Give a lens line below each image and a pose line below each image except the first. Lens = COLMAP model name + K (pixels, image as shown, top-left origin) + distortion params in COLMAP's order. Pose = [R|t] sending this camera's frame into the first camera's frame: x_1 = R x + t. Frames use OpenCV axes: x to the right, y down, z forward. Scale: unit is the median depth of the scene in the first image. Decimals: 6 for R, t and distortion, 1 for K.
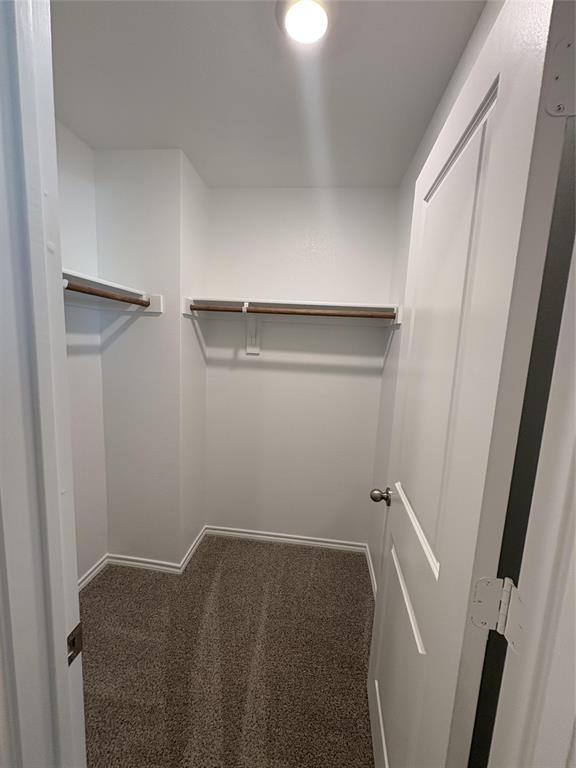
lens RADIAL K [[307.2, 0, 287.4], [0, 307.2, 383.1], [0, 0, 1]] dist [0.001573, 0.000069]
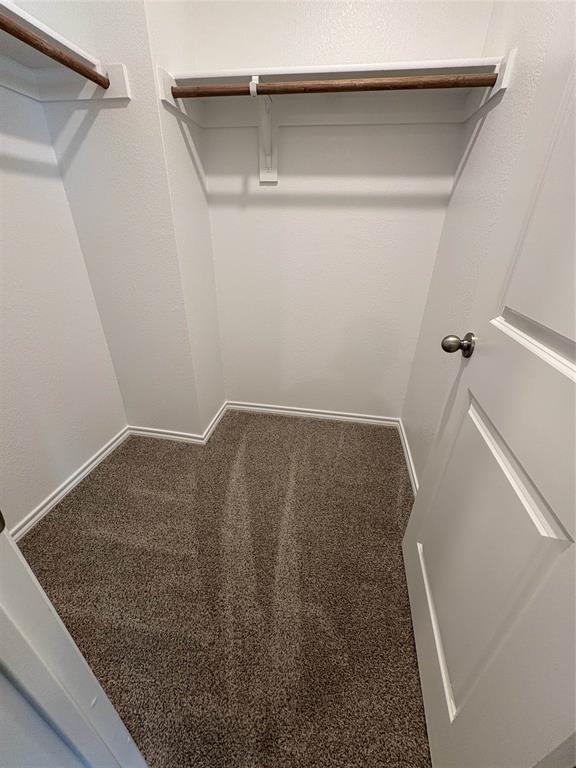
lens RADIAL K [[307.2, 0, 288.9], [0, 307.2, 383.9], [0, 0, 1]] dist [0.001573, 0.000069]
pose [[0.998476, -0.002778, -0.055118, -0.029920], [0.021100, 0.942067, 0.334761, 0.134684], [0.050995, -0.335414, 0.940690, 0.182428]]
